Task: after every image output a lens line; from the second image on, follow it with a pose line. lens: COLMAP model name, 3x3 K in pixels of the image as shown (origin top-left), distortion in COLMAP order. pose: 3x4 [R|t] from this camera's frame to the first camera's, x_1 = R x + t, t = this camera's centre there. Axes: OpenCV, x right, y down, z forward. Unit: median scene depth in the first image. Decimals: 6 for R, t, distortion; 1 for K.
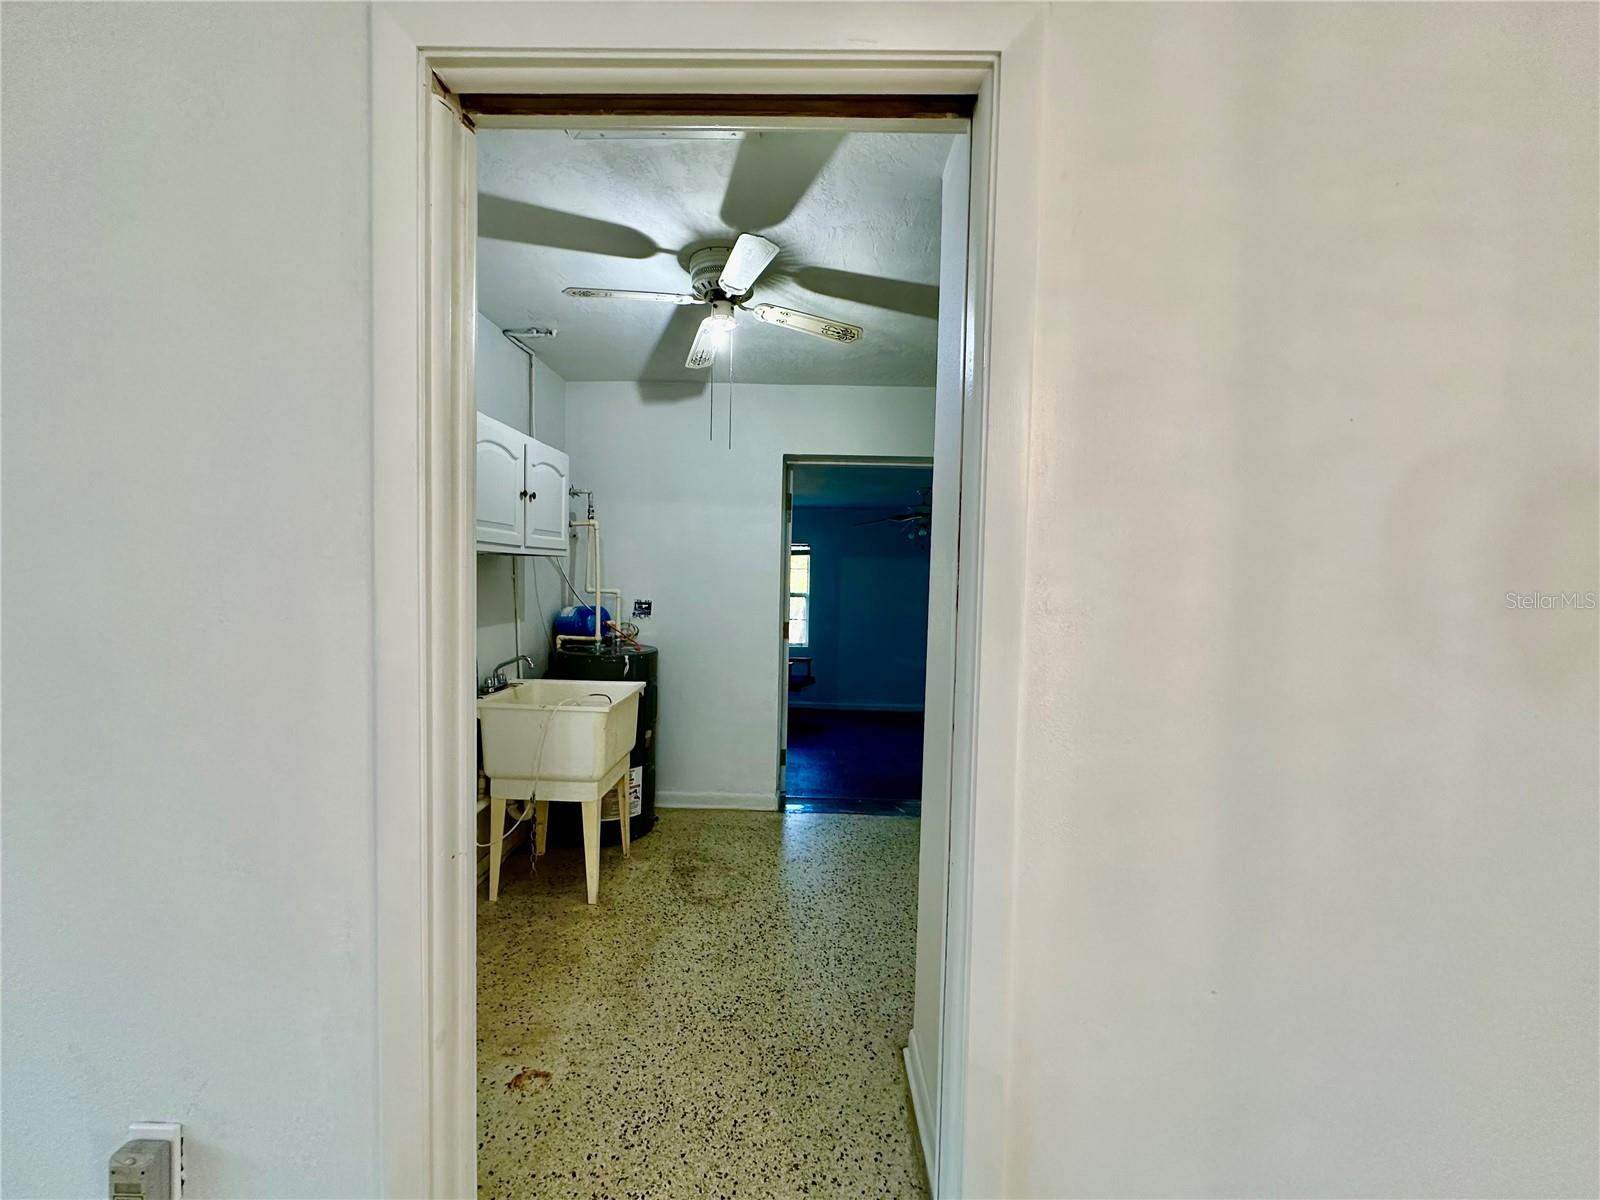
lens RADIAL K [[640.7, 0, 800.9], [0, 640.7, 603.7], [0, 0, 1]] dist [-0.002424, 0.000600]
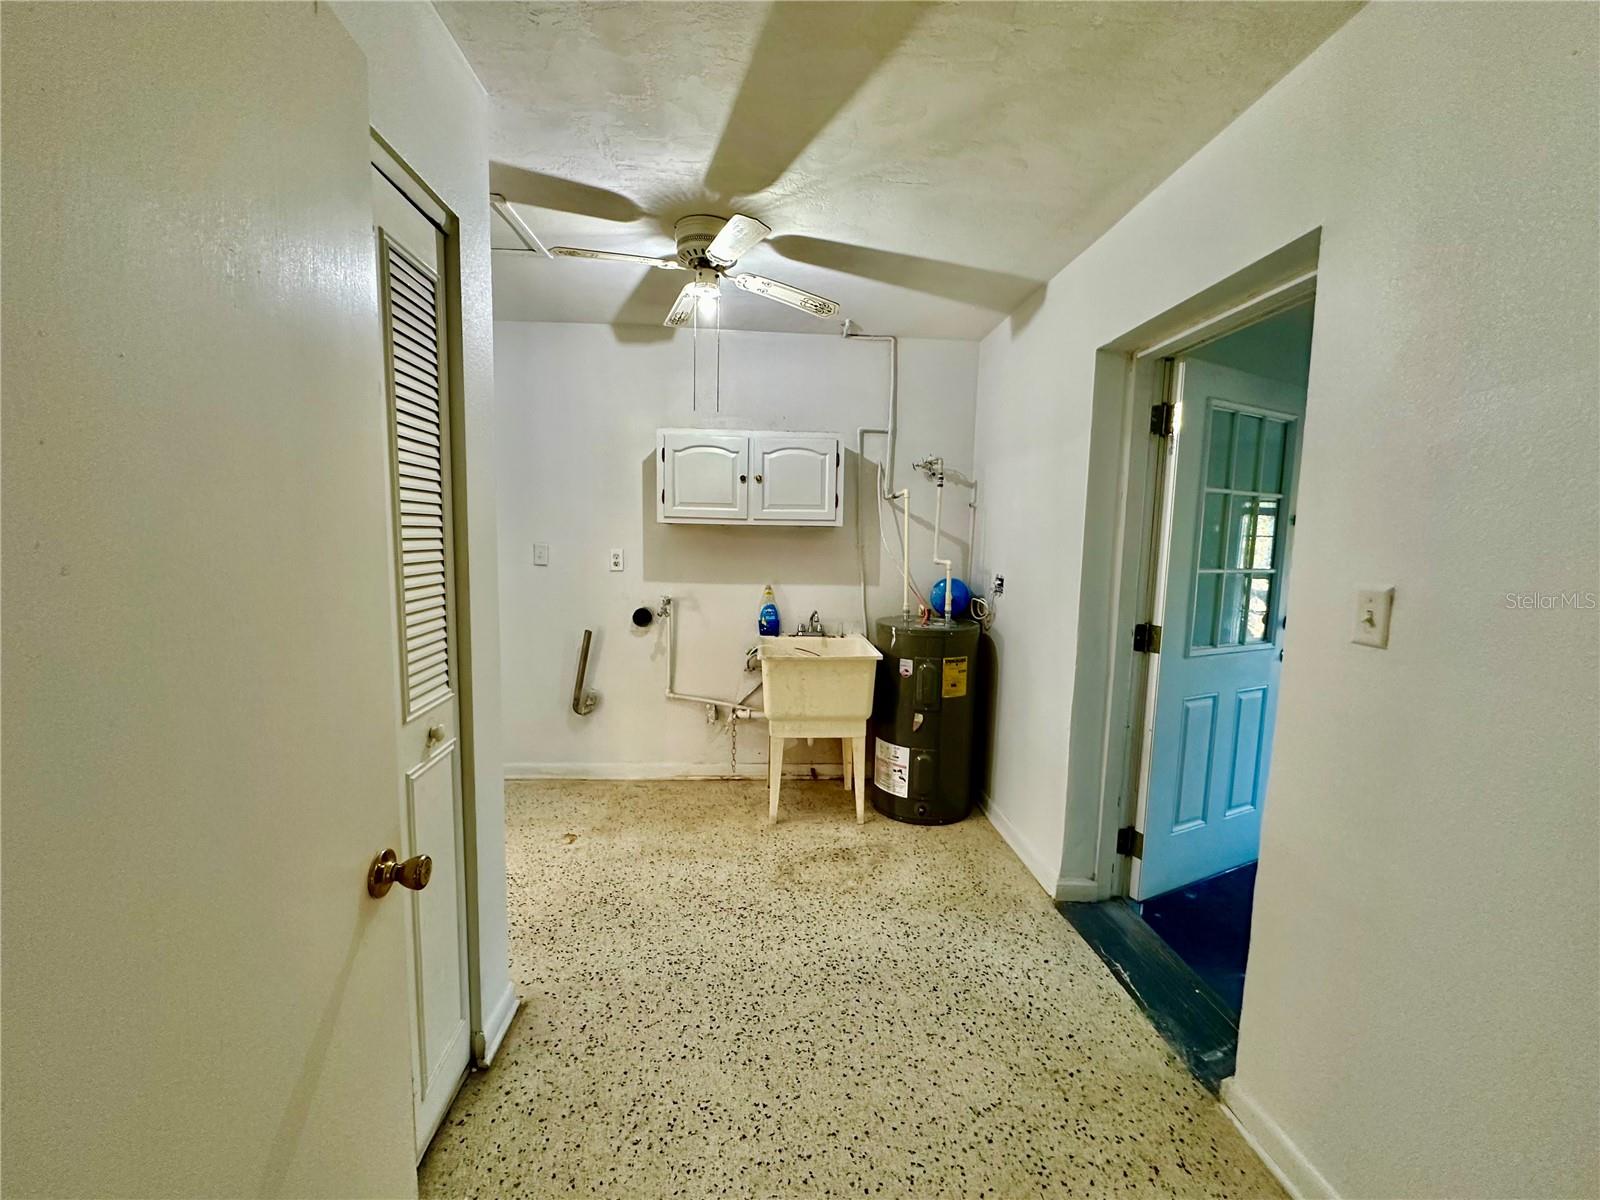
lens RADIAL K [[640.7, 0, 799.9], [0, 640.7, 603.2], [0, 0, 1]] dist [-0.002424, 0.000600]
pose [[0.074326, 0.076323, -0.994309, 0.818220], [-0.062633, 0.995456, 0.071729, -0.018670], [0.995265, 0.056945, 0.078768, 0.945096]]
